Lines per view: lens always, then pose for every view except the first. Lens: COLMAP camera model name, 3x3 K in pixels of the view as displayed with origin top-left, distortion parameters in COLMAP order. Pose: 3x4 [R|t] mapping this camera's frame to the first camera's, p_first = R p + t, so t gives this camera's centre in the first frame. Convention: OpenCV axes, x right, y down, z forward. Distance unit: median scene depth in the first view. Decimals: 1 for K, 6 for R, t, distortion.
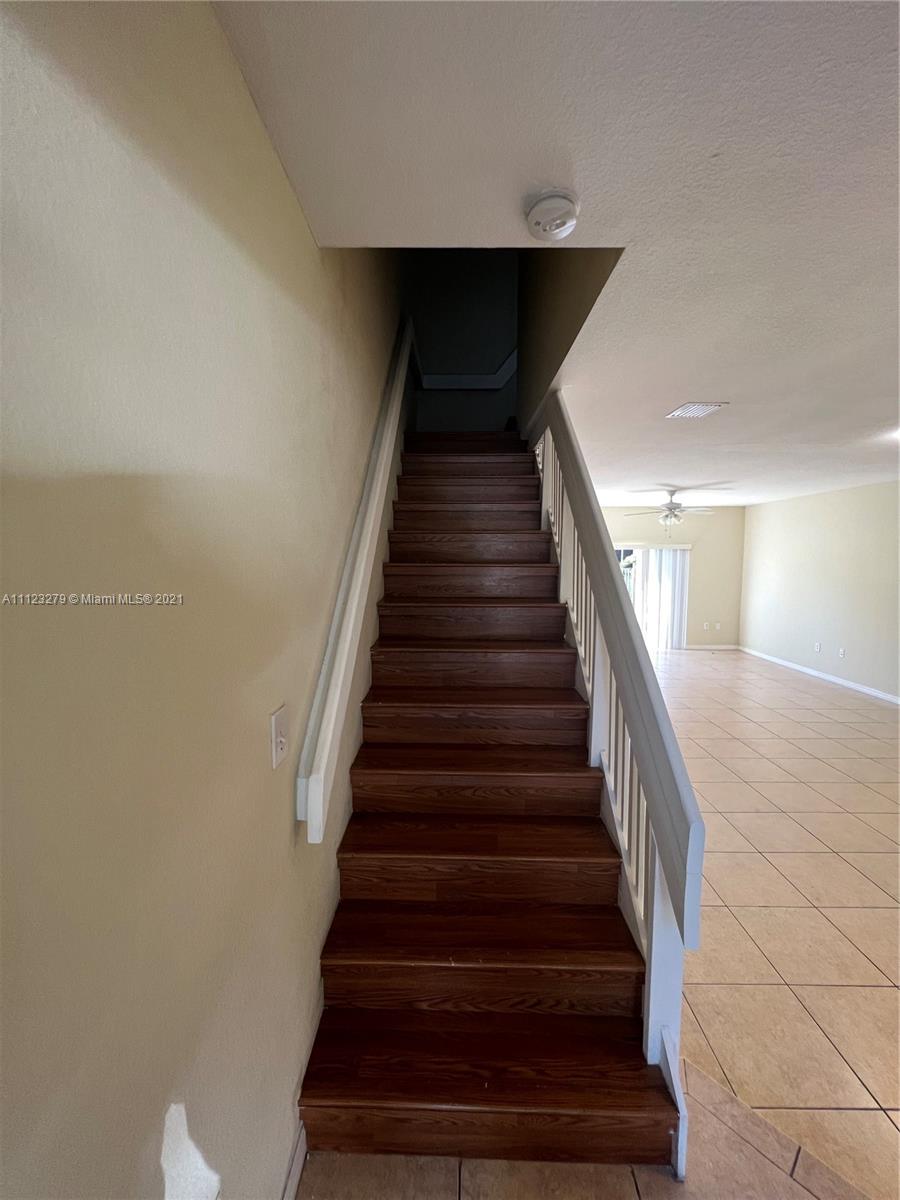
lens RADIAL K [[478.9, 0, 454.5], [0, 478.9, 595.7], [0, 0, 1]] dist [-0.001179, 0.000687]
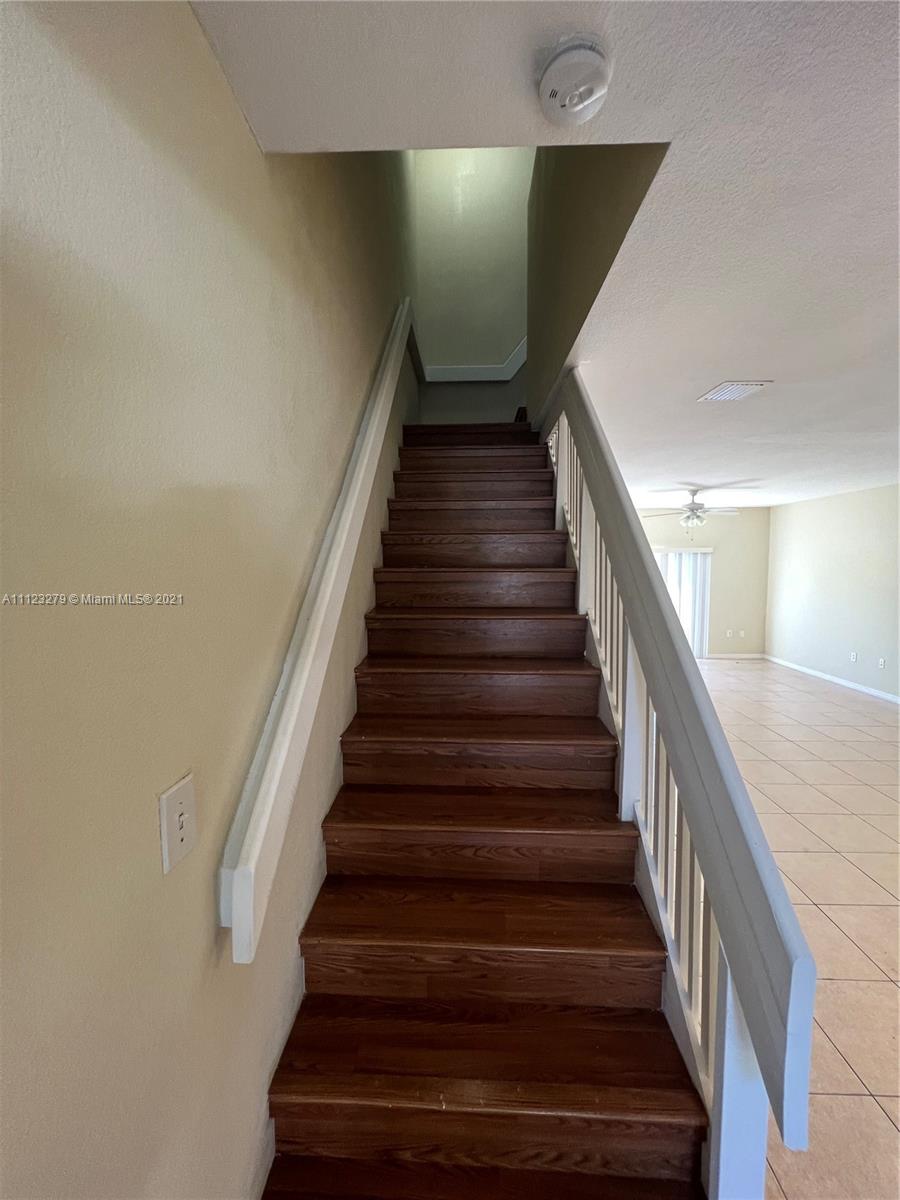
lens RADIAL K [[478.9, 0, 453.7], [0, 478.9, 595.9], [0, 0, 1]] dist [-0.001179, 0.000687]
pose [[0.999658, -0.004194, -0.025814, 0.023719], [0.003885, 0.999920, -0.012000, -0.009602], [0.025862, 0.011896, 0.999595, 0.172413]]
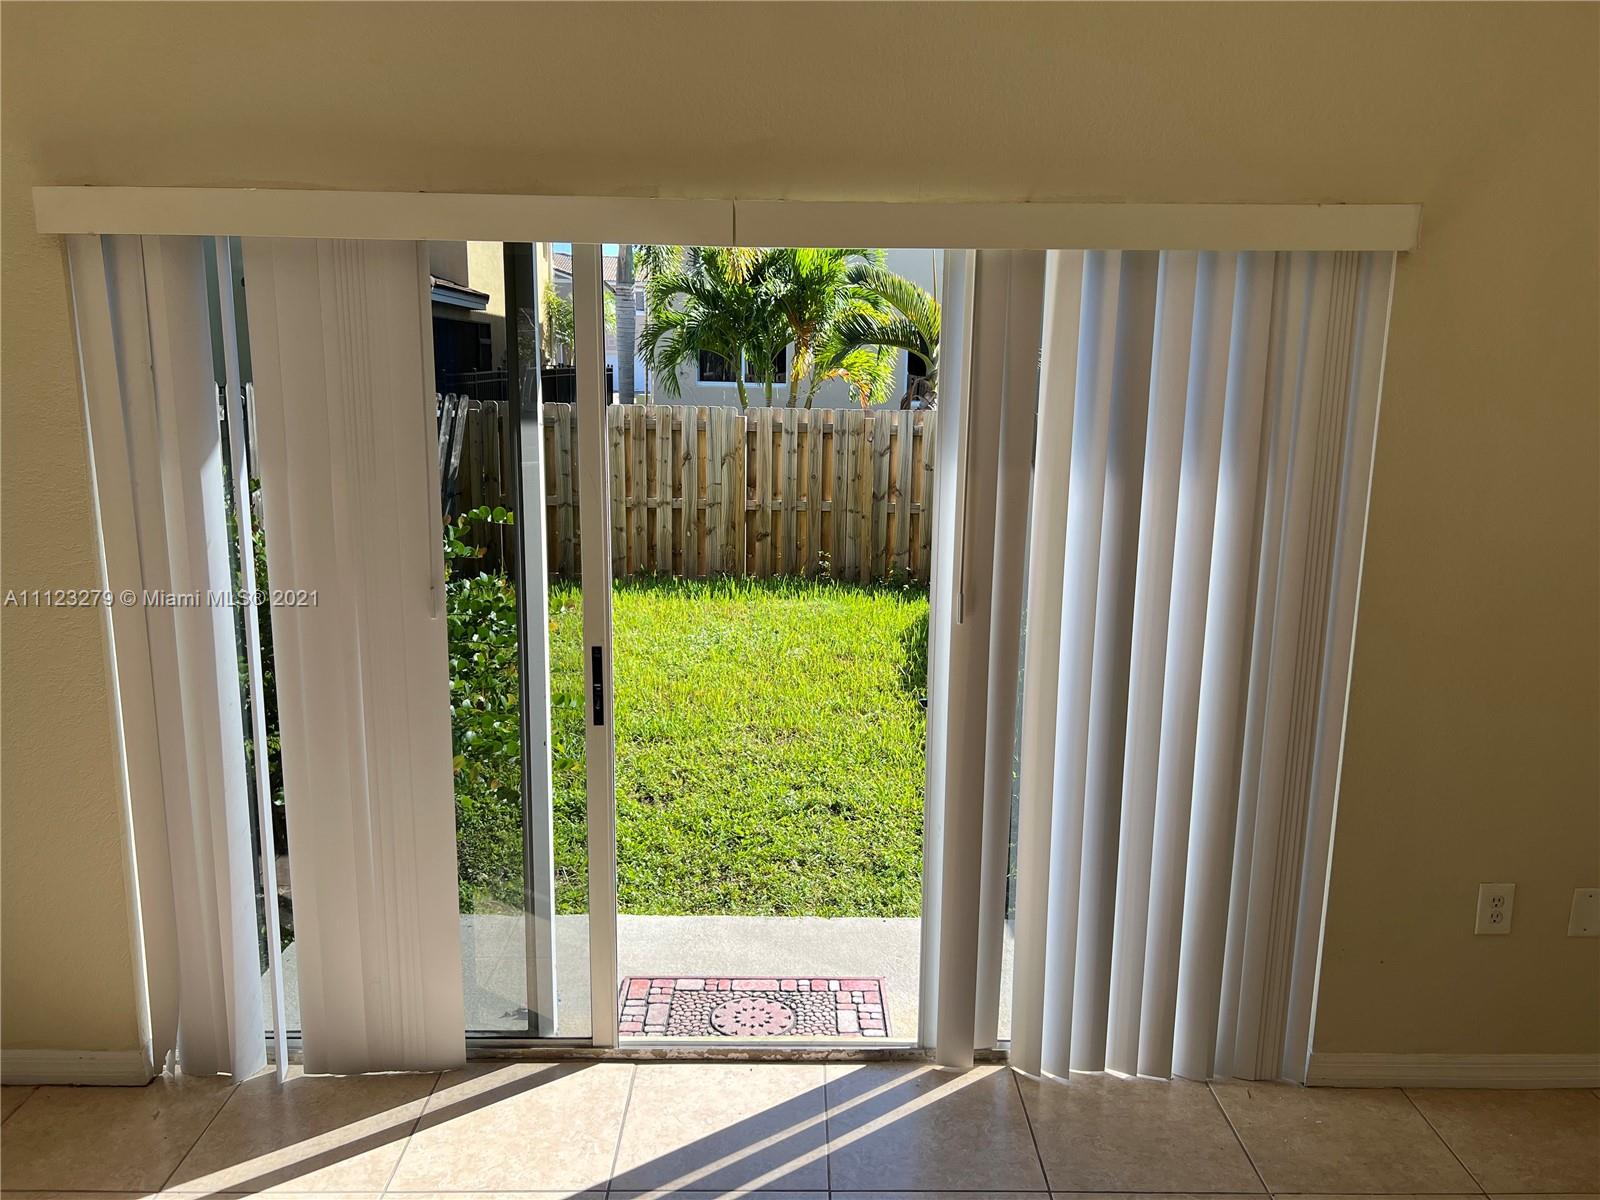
lens RADIAL K [[1222.9, 0, 803.3], [0, 1222.9, 599.9], [0, 0, 1]] dist [0.016405, -0.027787]
pose [[0.999656, 0.008851, 0.024689, 1.522813], [-0.011683, 0.993063, 0.117001, -0.215555], [-0.023482, -0.117249, 0.992825, 3.129687]]
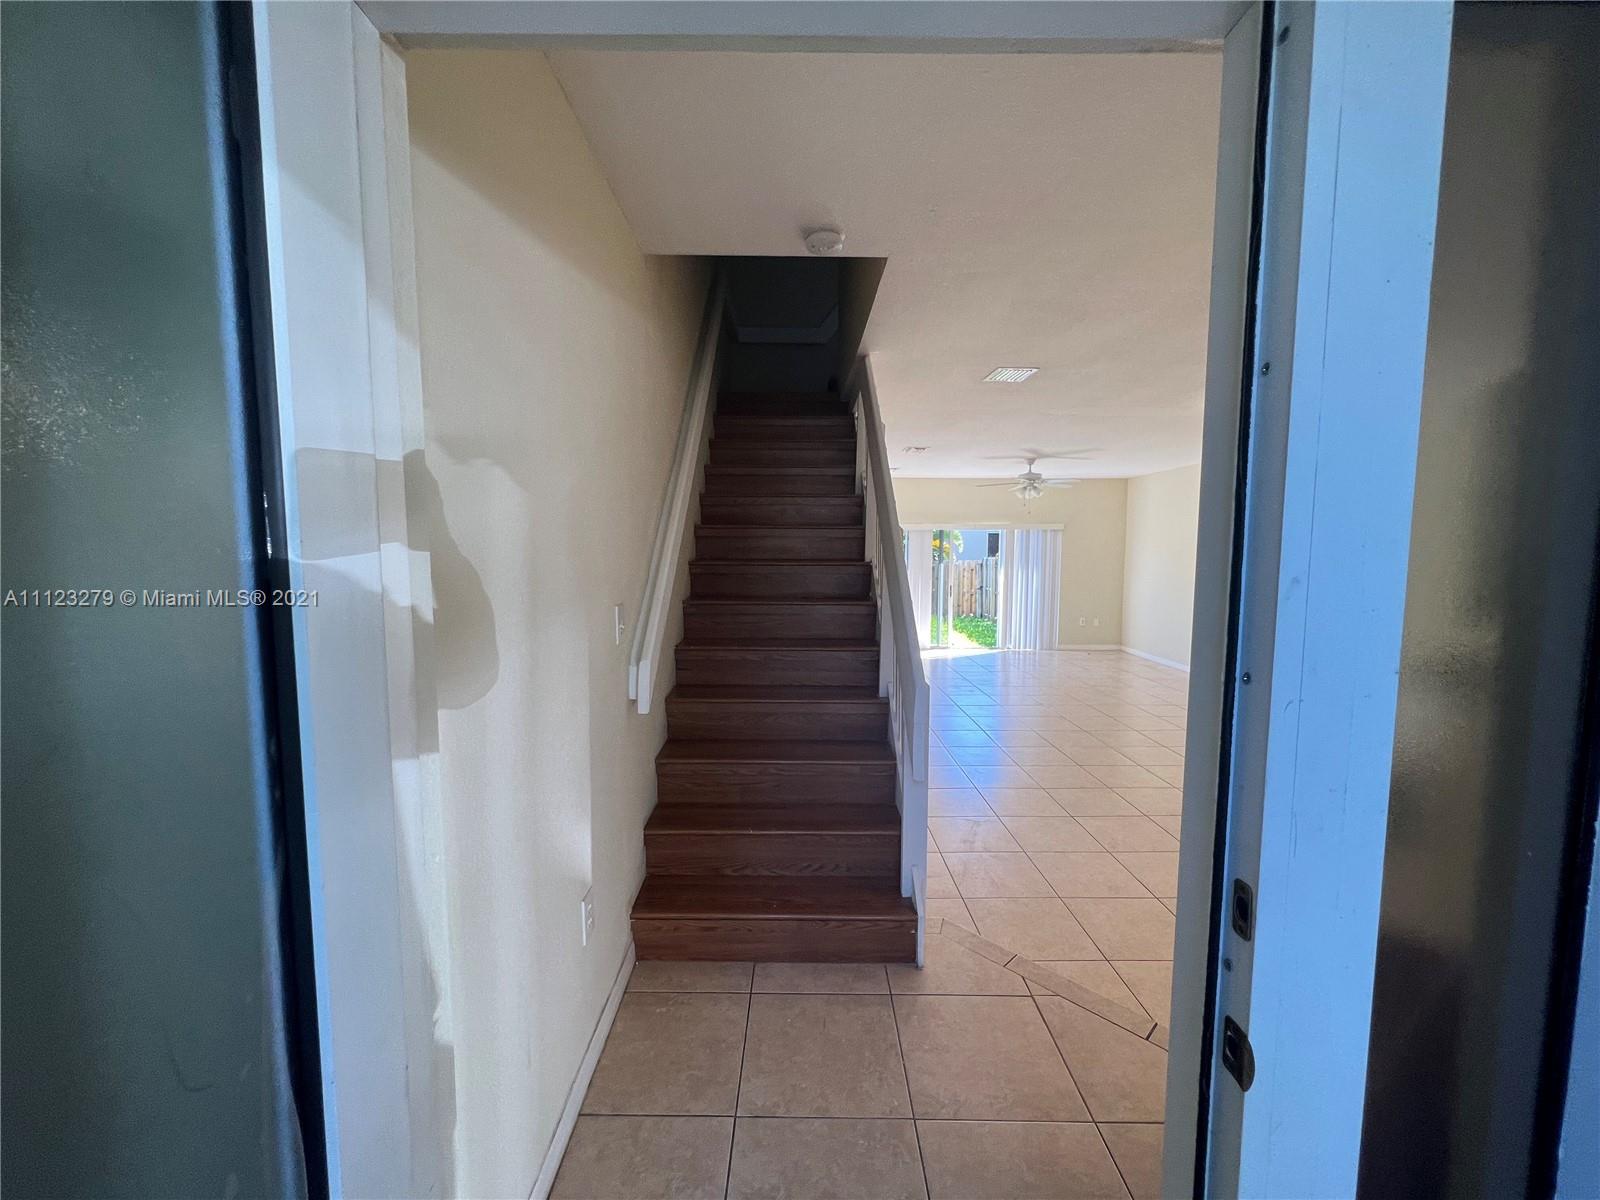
lens RADIAL K [[638.6, 0, 804.0], [0, 638.6, 598.9], [0, 0, 1]] dist [-0.001179, 0.000687]
pose [[0.999731, -0.000063, 0.023213, 0.065669], [0.000144, 0.999994, -0.003466, 0.120332], [-0.023212, 0.003468, 0.999725, -0.456120]]
